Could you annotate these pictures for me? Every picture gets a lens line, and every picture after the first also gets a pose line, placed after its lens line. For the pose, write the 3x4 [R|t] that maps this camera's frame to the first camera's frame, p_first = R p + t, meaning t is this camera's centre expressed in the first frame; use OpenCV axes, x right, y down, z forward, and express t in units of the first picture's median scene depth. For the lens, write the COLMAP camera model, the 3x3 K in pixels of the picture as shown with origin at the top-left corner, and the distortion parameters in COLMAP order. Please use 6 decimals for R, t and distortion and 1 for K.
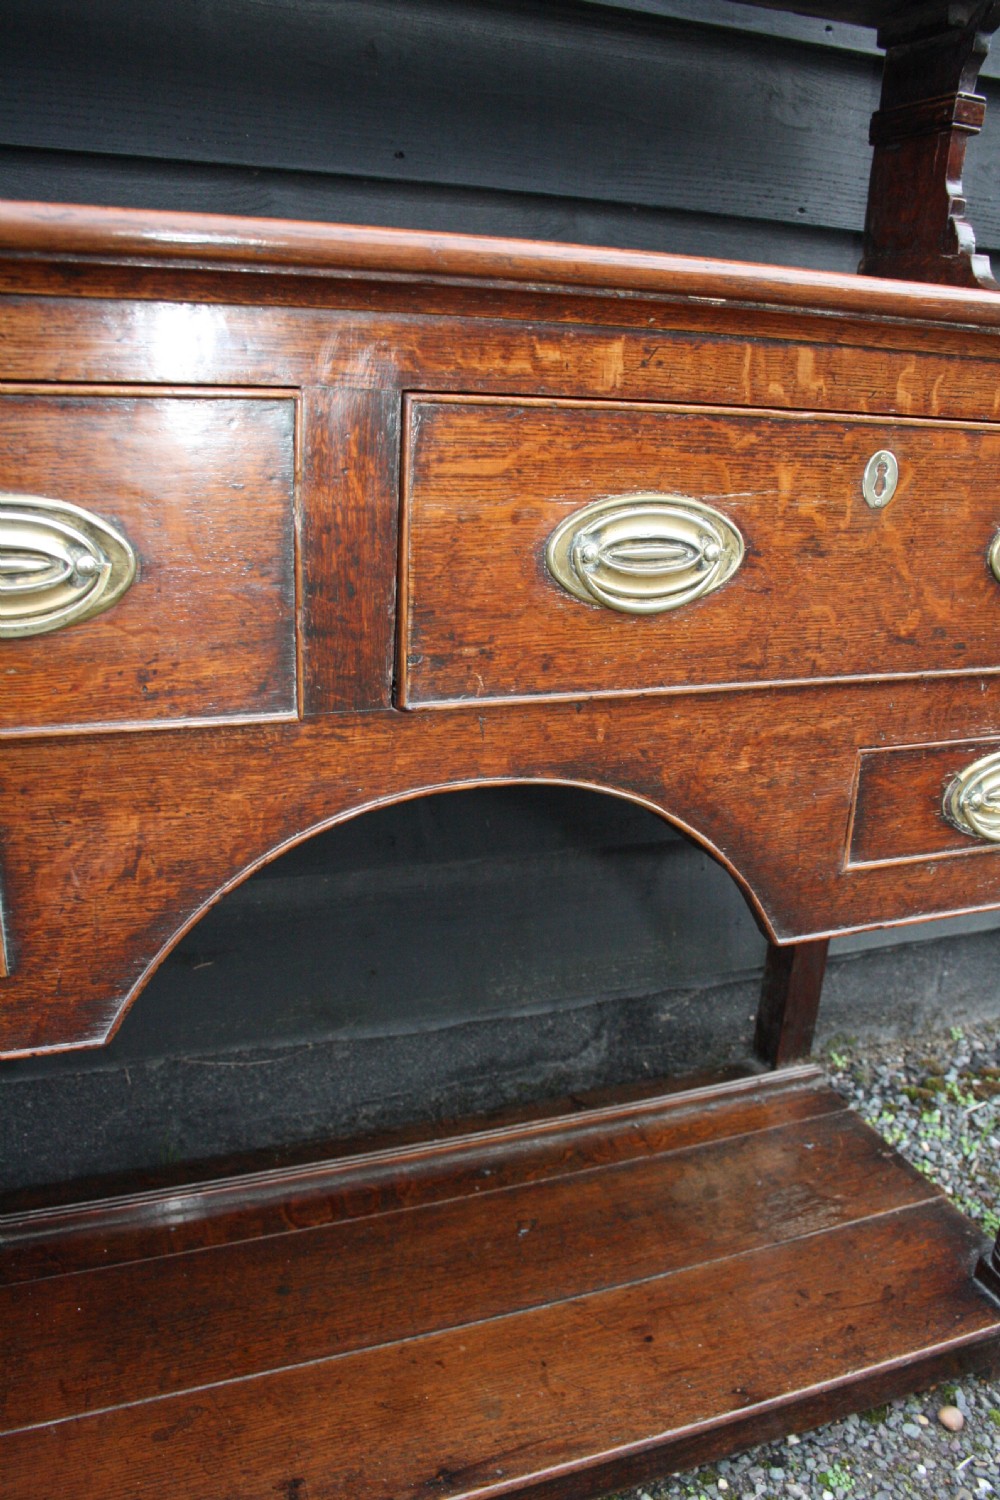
lens RADIAL K [[1242.5, 0, 522.0], [0, 1242.5, 778.4], [0, 0, 1]] dist [-0.146983, 0.110938]
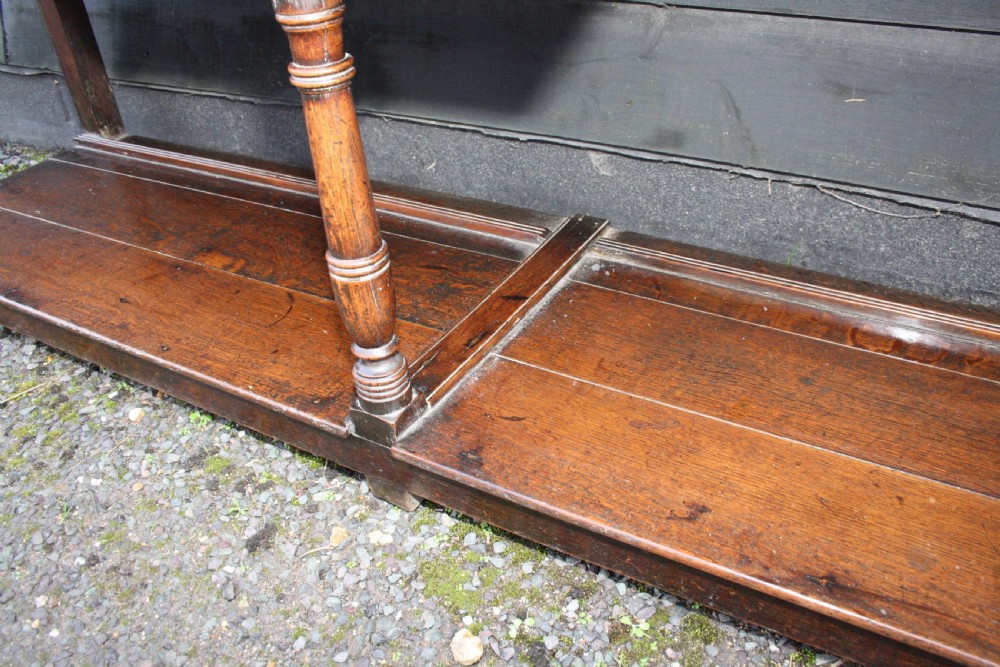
lens RADIAL K [[828.3, 0, 511.1], [0, 828.3, 333.2], [0, 0, 1]] dist [-0.146983, 0.110938]
pose [[0.612437, 0.362079, -0.702723, 0.199774], [-0.175853, 0.929065, 0.325443, 0.290805], [0.770712, -0.075738, 0.632667, 0.512979]]
